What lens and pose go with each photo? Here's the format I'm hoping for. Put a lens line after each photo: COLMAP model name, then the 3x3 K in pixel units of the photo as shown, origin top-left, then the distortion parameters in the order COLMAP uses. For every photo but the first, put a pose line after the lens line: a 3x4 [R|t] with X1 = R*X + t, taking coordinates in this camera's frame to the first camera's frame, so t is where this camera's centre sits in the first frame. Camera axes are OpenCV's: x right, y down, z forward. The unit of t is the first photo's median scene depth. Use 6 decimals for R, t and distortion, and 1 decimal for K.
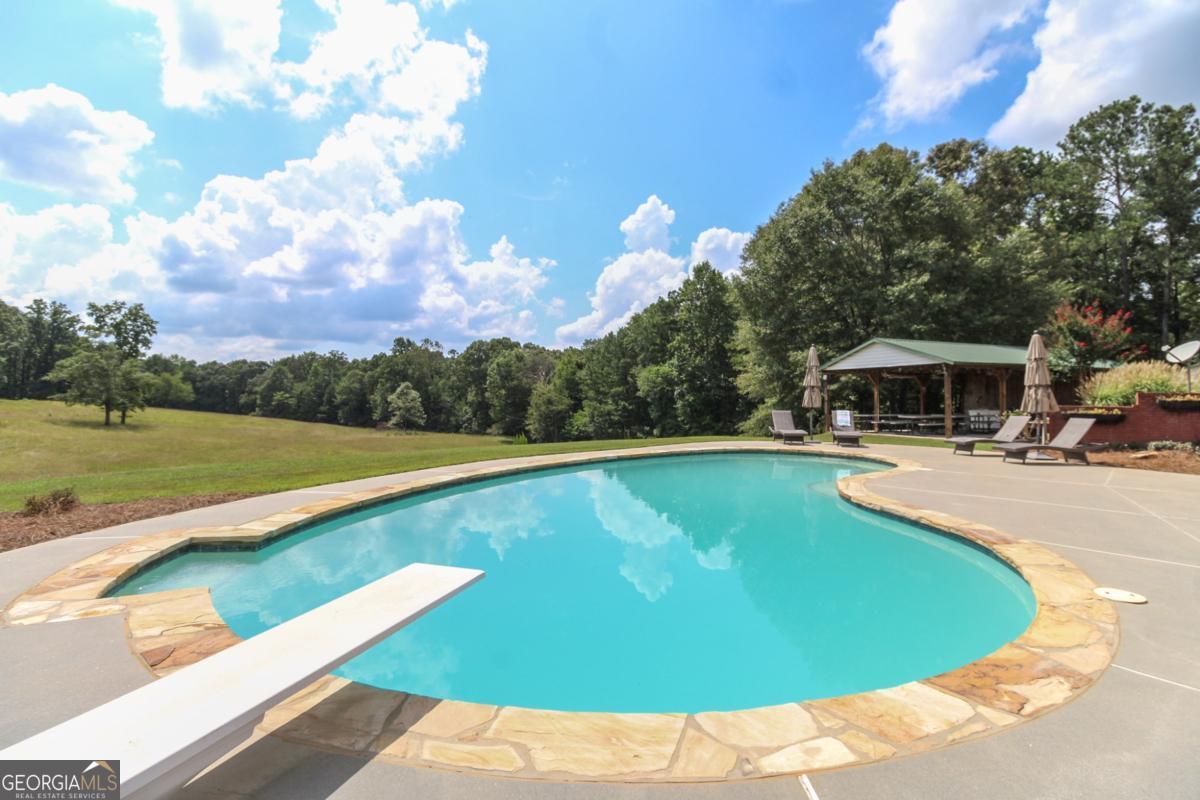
lens RADIAL K [[570.5, 0, 624.0], [0, 570.5, 398.7], [0, 0, 1]] dist [-0.012957, -0.007799]
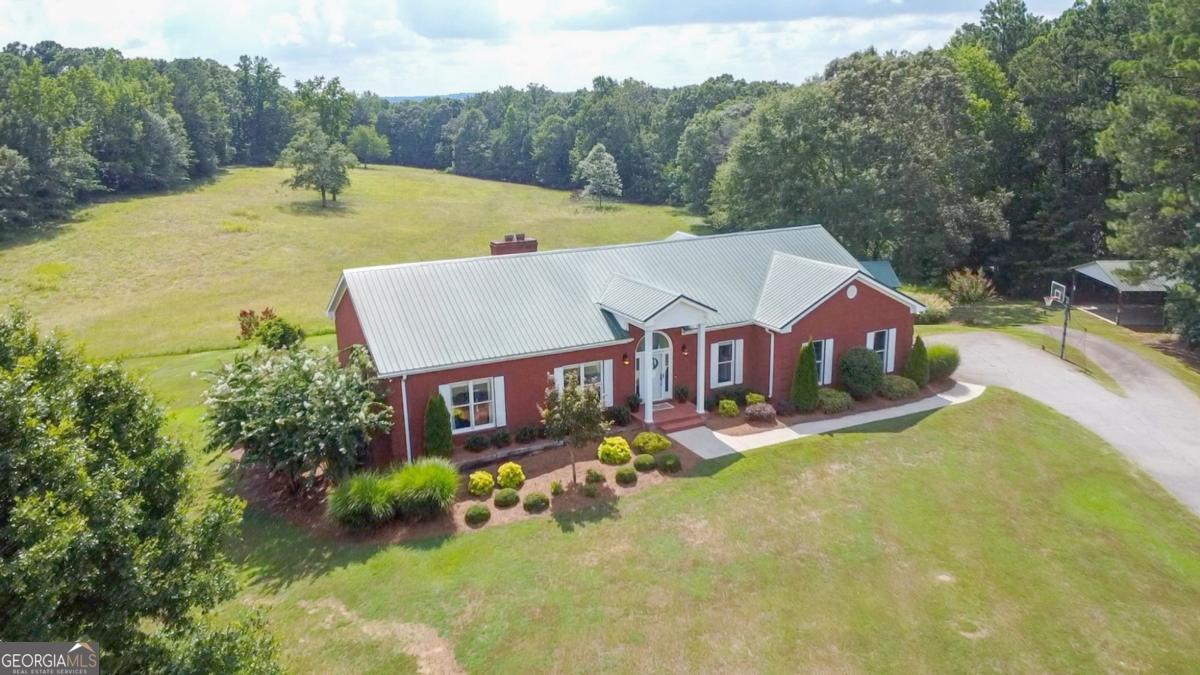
lens RADIAL K [[923.4, 0, 601.5], [0, 923.4, 339.7], [0, 0, 1]] dist [-0.023620, -0.011268]
pose [[0.907864, 0.081101, -0.411347, 0.159503], [0.028279, 0.967034, 0.253072, -0.074975], [0.418311, -0.241387, 0.875642, -0.200070]]
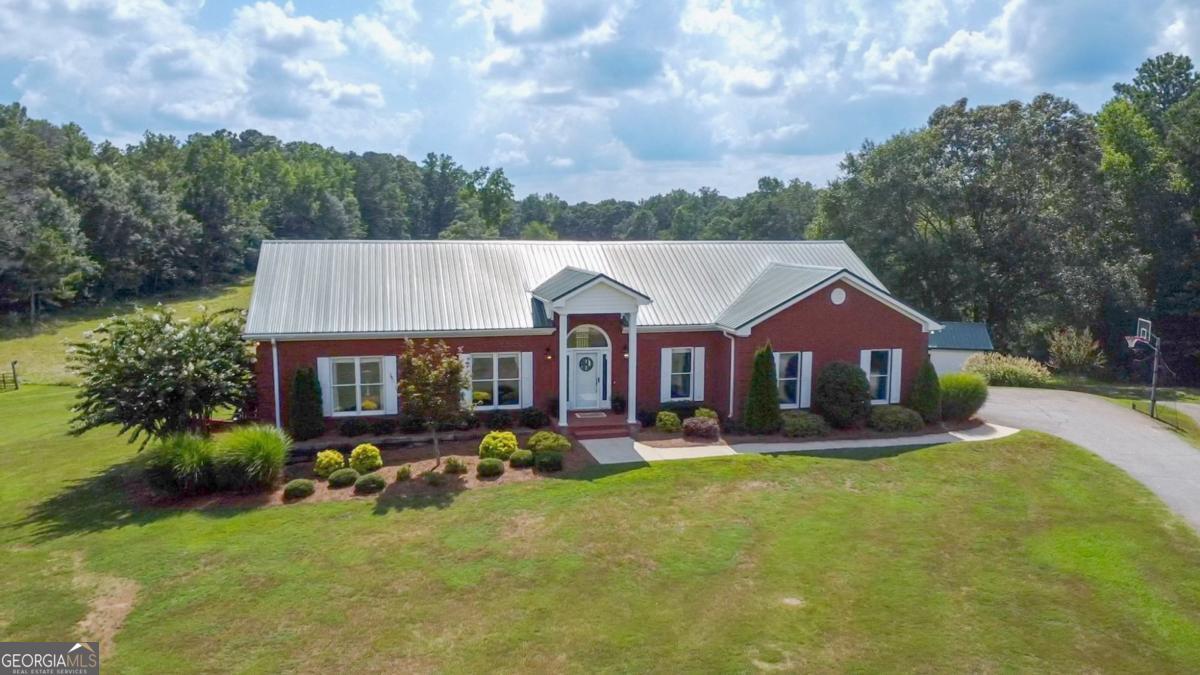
lens RADIAL K [[923.4, 0, 597.4], [0, 923.4, 342.0], [0, 0, 1]] dist [-0.023620, -0.011268]
pose [[0.796687, 0.076840, -0.599488, 0.191848], [0.001561, 0.991620, 0.129177, -0.044983], [0.604390, -0.103850, 0.789891, -0.154724]]
